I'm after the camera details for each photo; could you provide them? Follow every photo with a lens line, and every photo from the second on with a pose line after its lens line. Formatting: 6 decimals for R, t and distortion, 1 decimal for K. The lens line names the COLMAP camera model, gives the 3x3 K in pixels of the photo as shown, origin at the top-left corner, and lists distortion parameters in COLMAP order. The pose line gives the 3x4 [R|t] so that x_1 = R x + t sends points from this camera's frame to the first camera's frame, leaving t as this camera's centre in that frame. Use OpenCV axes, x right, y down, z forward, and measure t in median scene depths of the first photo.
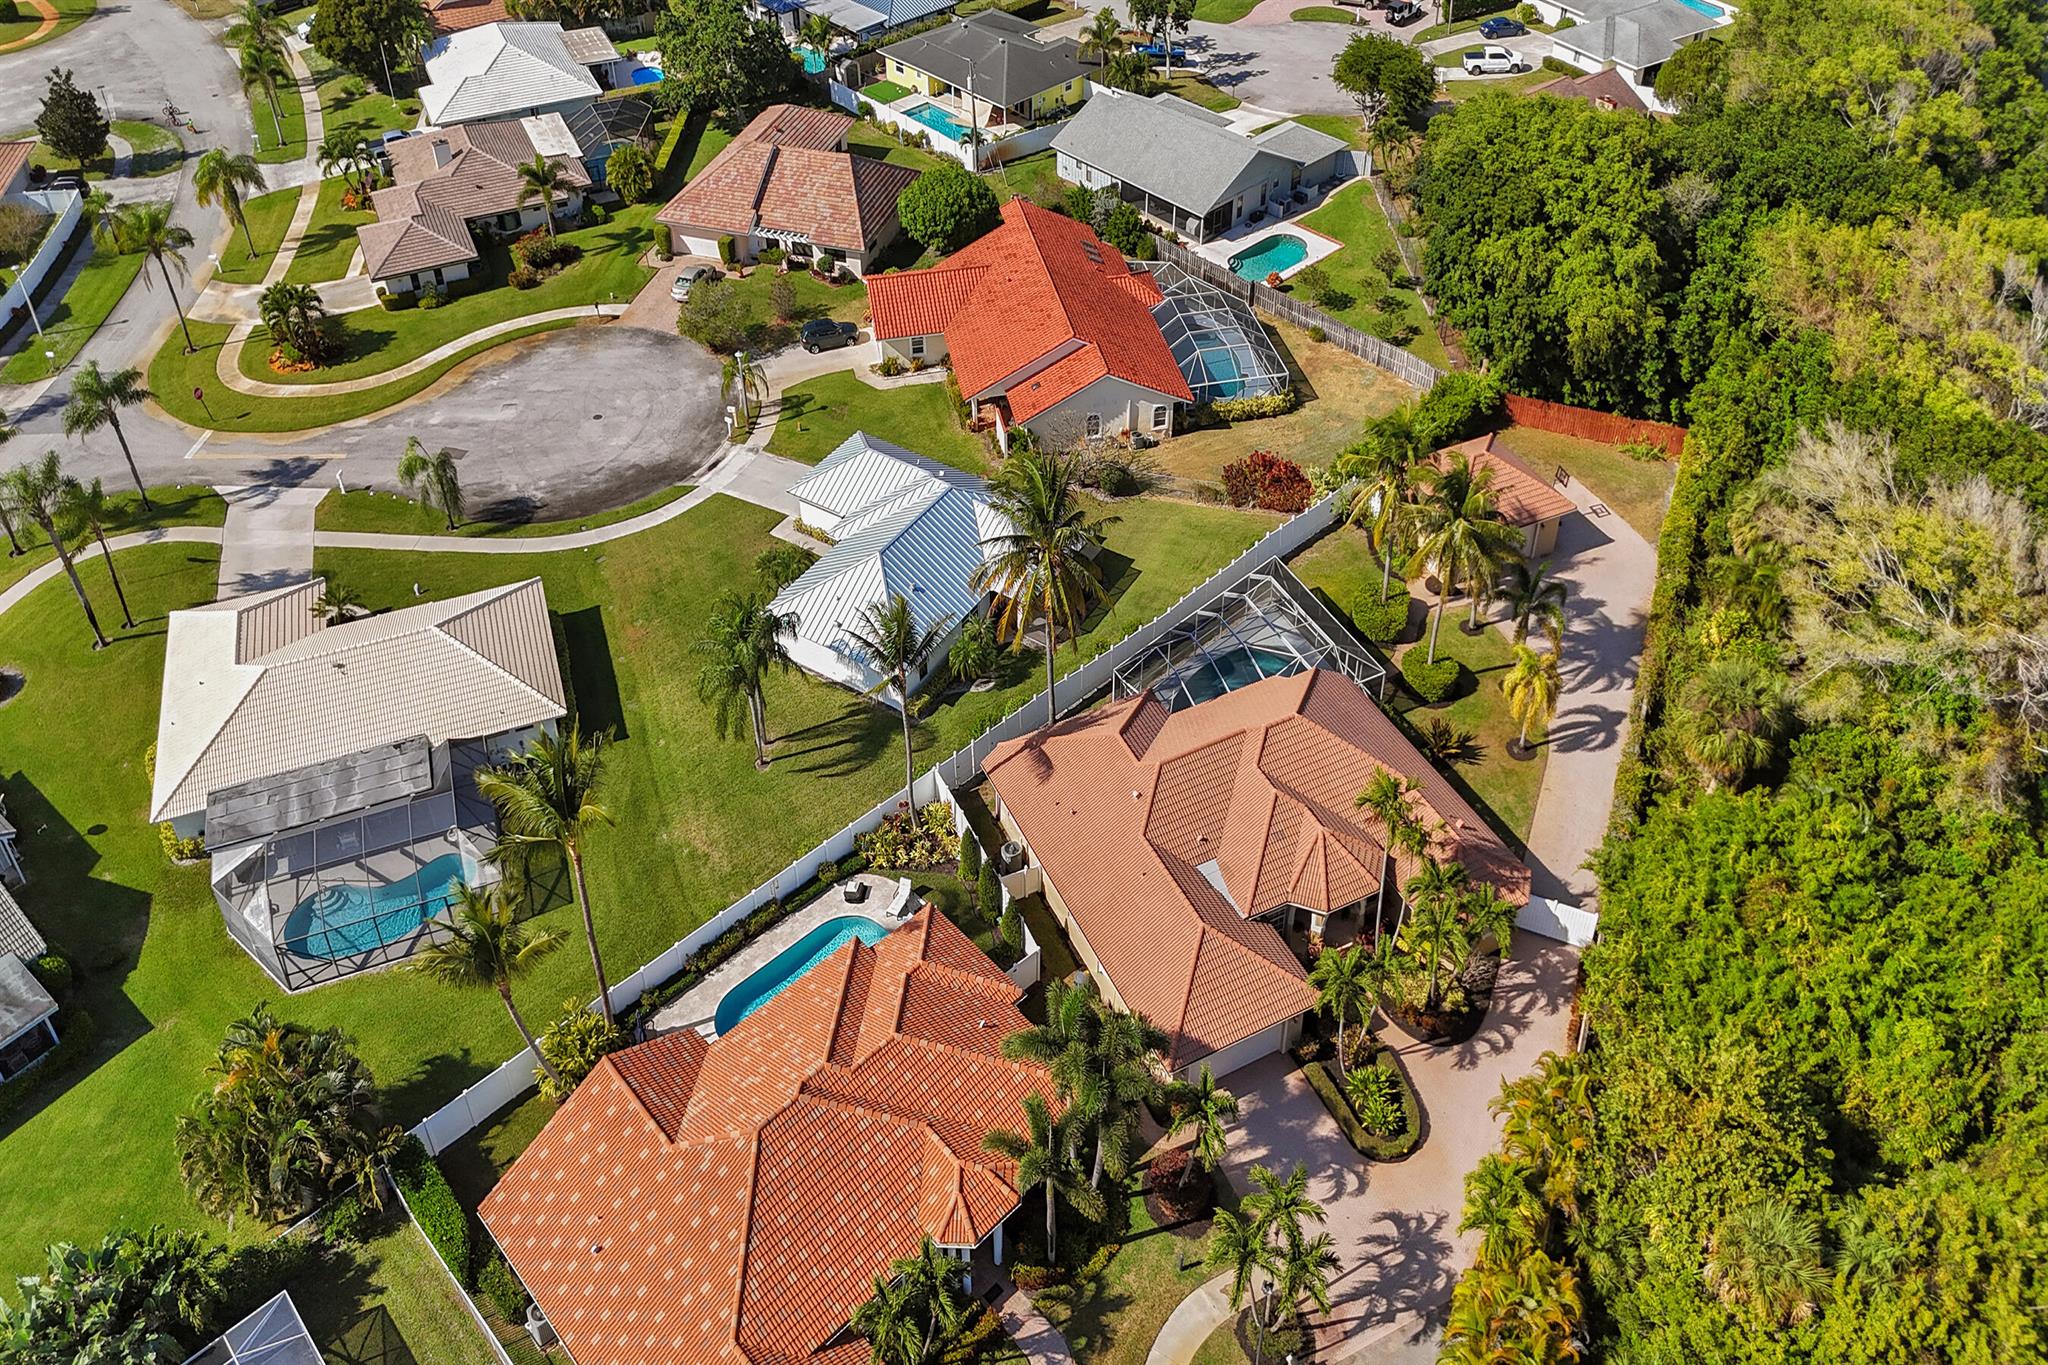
lens RADIAL K [[1421.4, 0, 1035.3], [0, 1421.4, 588.0], [0, 0, 1]] dist [0.079681, -0.076436]
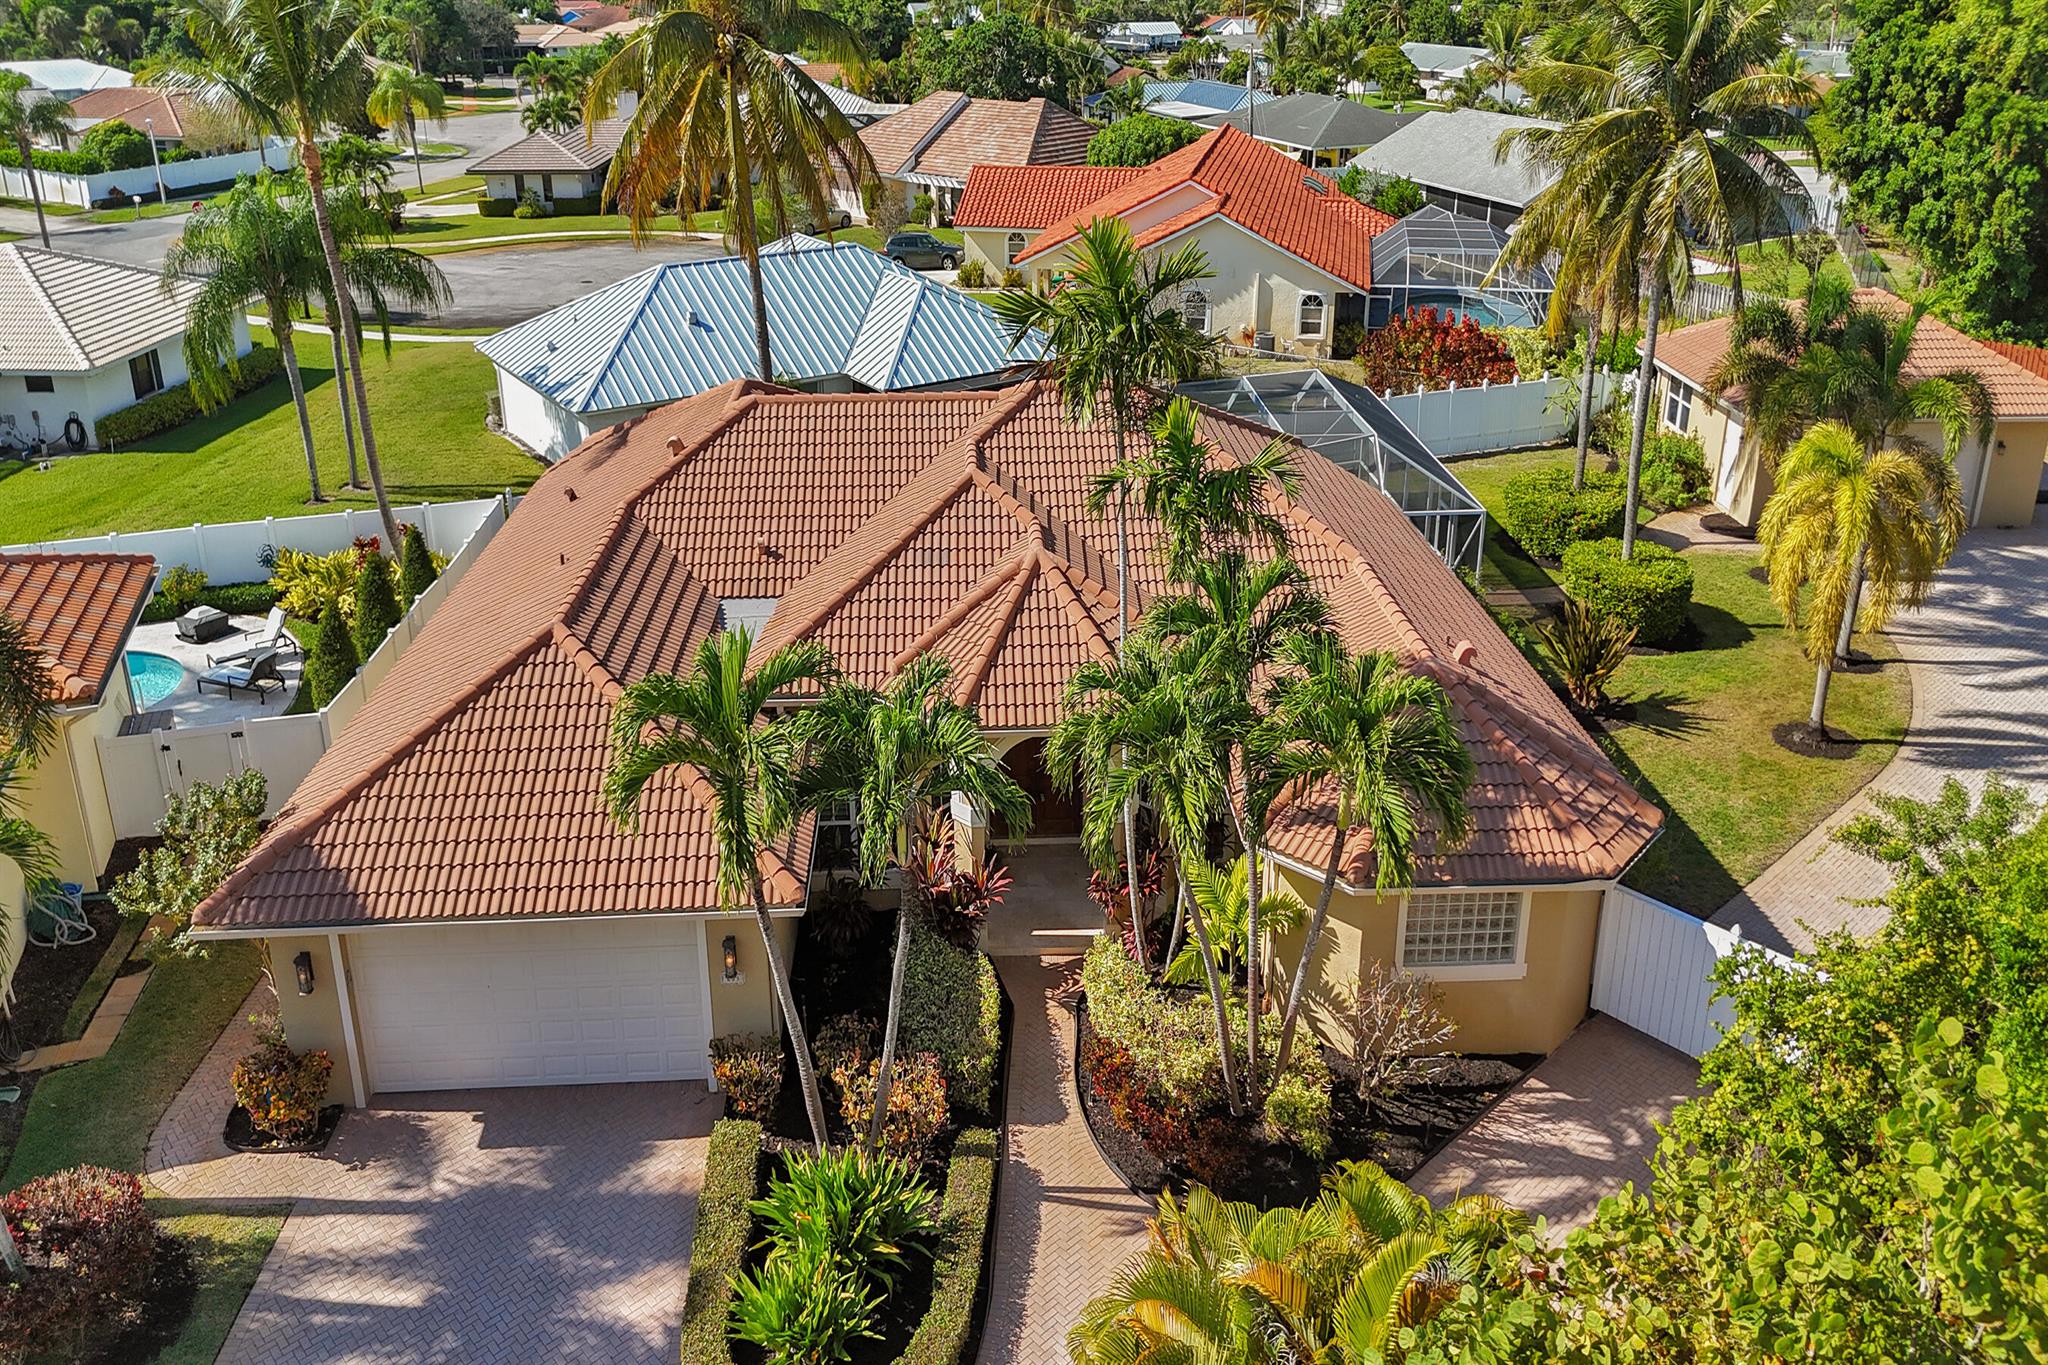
lens RADIAL K [[1464.9, 0, 1017.4], [0, 1464.9, 672.5], [0, 0, 1]] dist [0.053491, 0.004585]
pose [[0.919260, 0.181872, -0.349118, 0.303067], [-0.268030, 0.938717, -0.216726, 0.260730], [0.288307, 0.292802, 0.911672, 0.619525]]
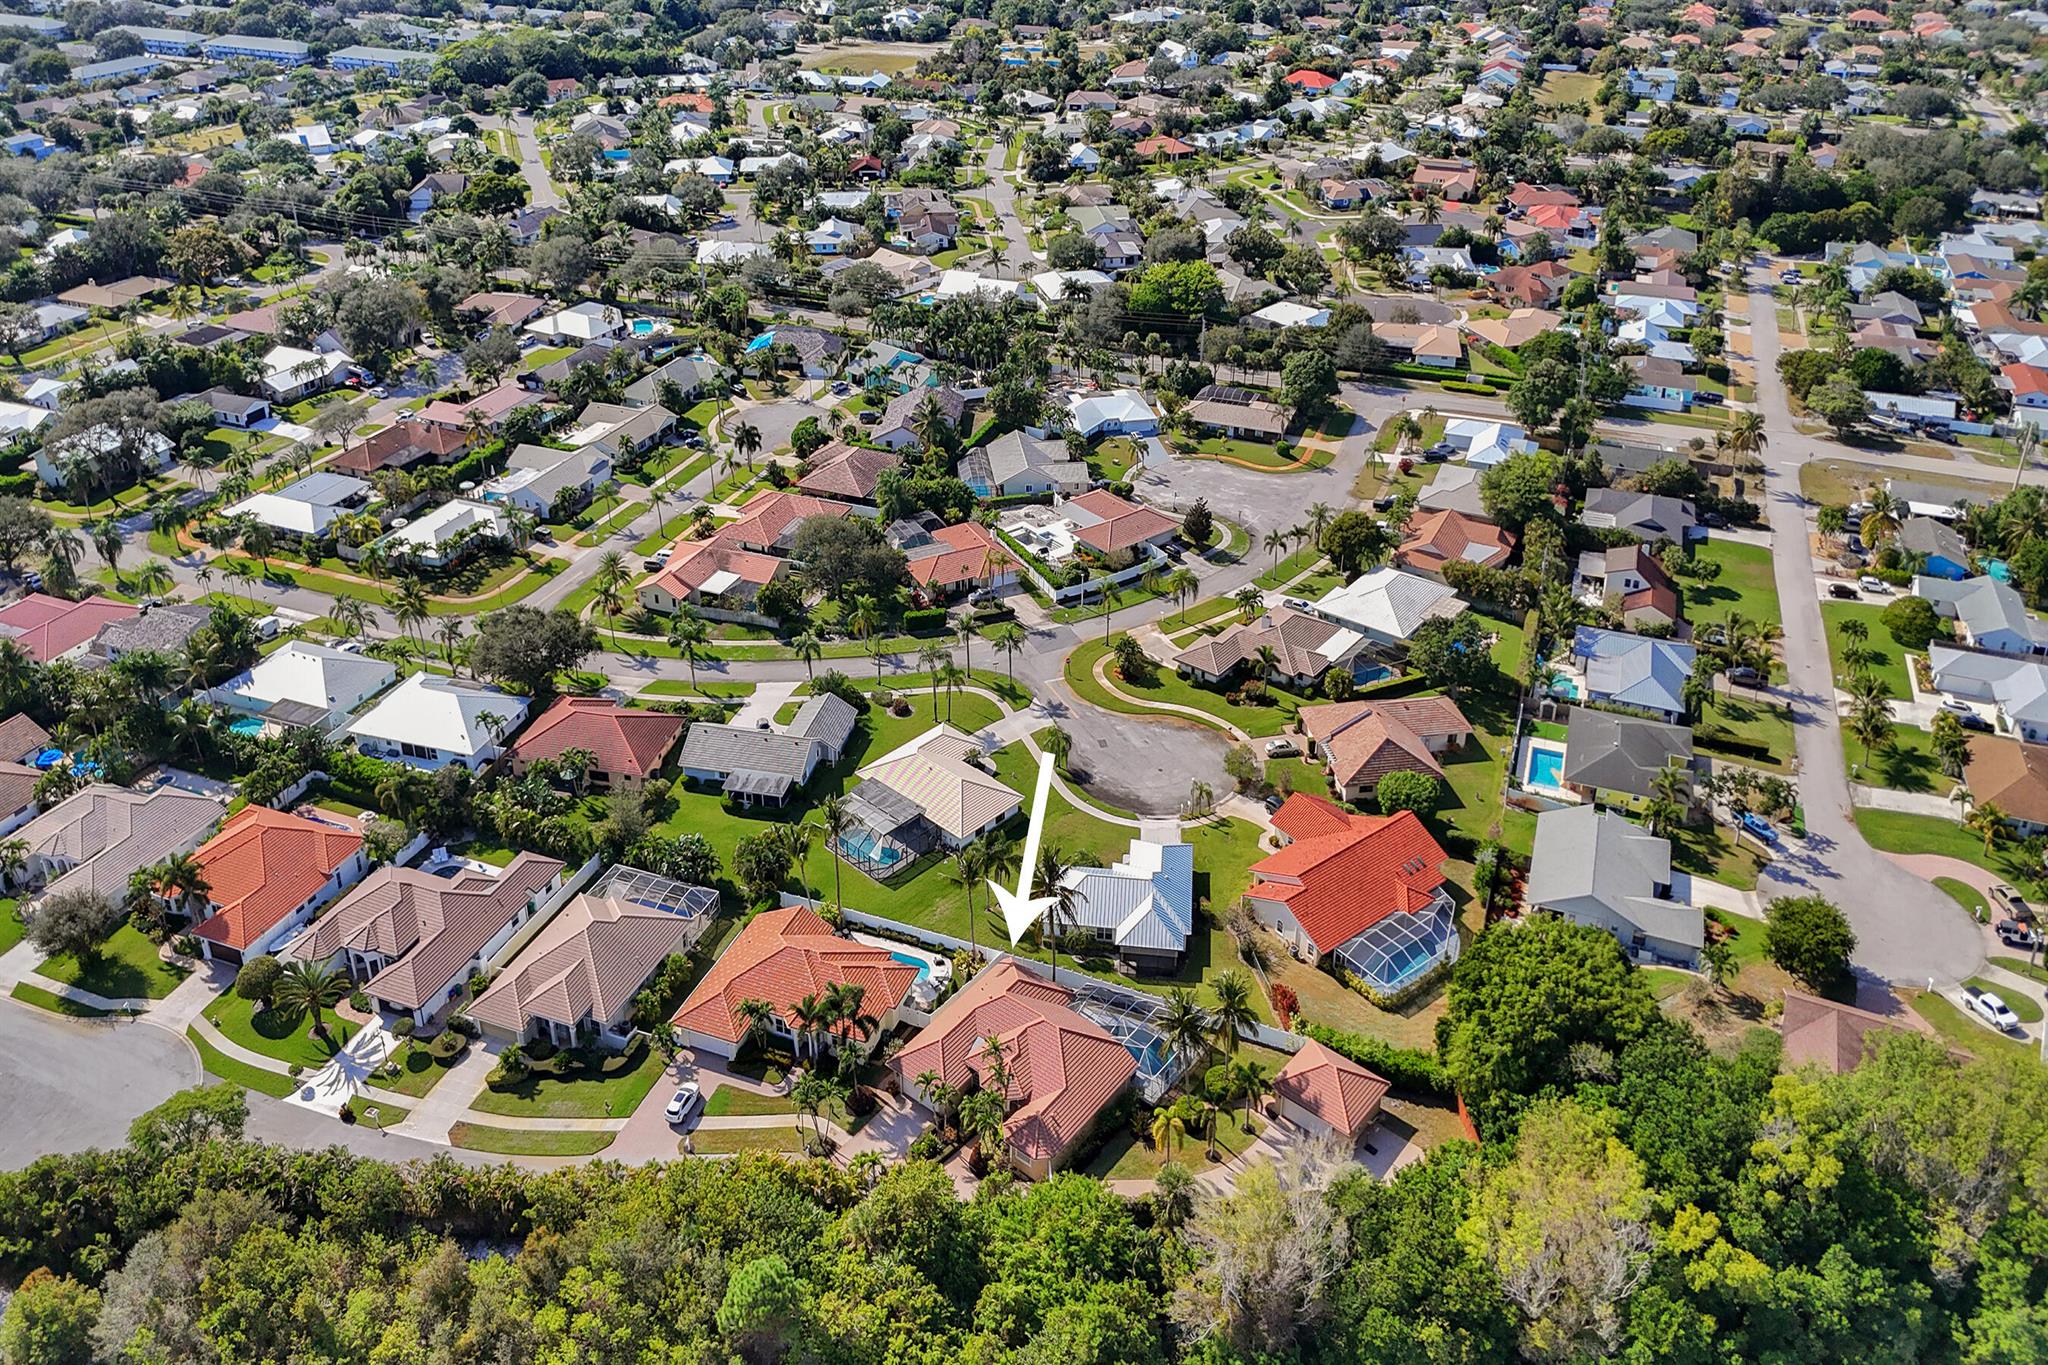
lens RADIAL K [[1398.2, 0, 1016.0], [0, 1398.2, 649.9], [0, 0, 1]] dist [0.072082, -0.057121]
pose [[0.442174, 0.481568, -0.756687, 1.383346], [-0.614132, 0.777416, 0.135890, -0.555098], [0.653701, 0.404619, 0.639499, -0.562121]]
